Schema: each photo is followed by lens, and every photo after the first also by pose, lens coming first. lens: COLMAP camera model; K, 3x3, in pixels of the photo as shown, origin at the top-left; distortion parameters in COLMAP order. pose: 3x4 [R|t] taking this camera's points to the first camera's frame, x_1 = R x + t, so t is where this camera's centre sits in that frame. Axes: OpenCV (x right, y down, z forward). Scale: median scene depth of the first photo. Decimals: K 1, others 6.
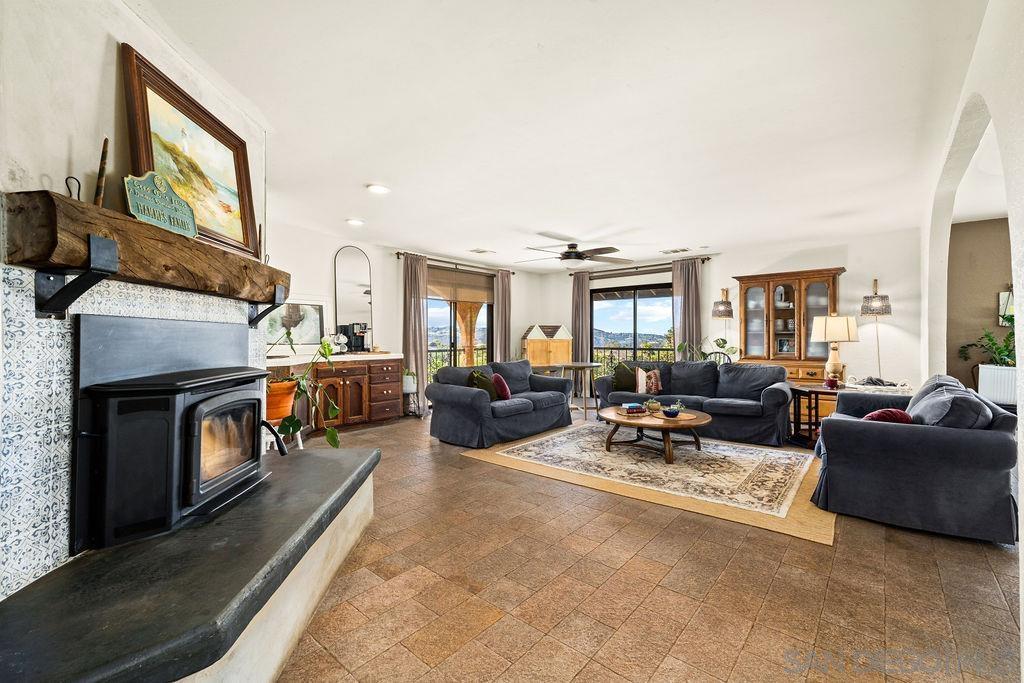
lens RADIAL K [[433.9, 0, 513.4], [0, 433.9, 335.5], [0, 0, 1]] dist [0.002382, -0.000411]
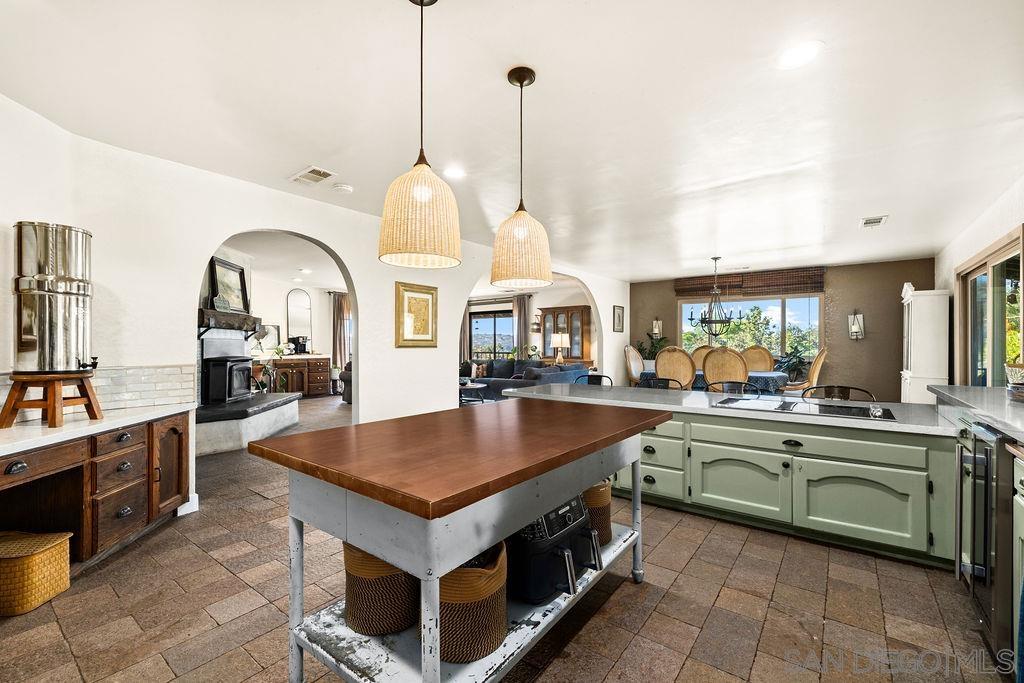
lens RADIAL K [[433.9, 0, 510.3], [0, 433.9, 346.1], [0, 0, 1]] dist [0.002382, -0.000411]
pose [[0.998361, -0.000282, 0.057228, 0.375902], [-0.000108, 0.999977, 0.006806, -0.002658], [-0.057228, -0.006801, 0.998338, -0.769357]]
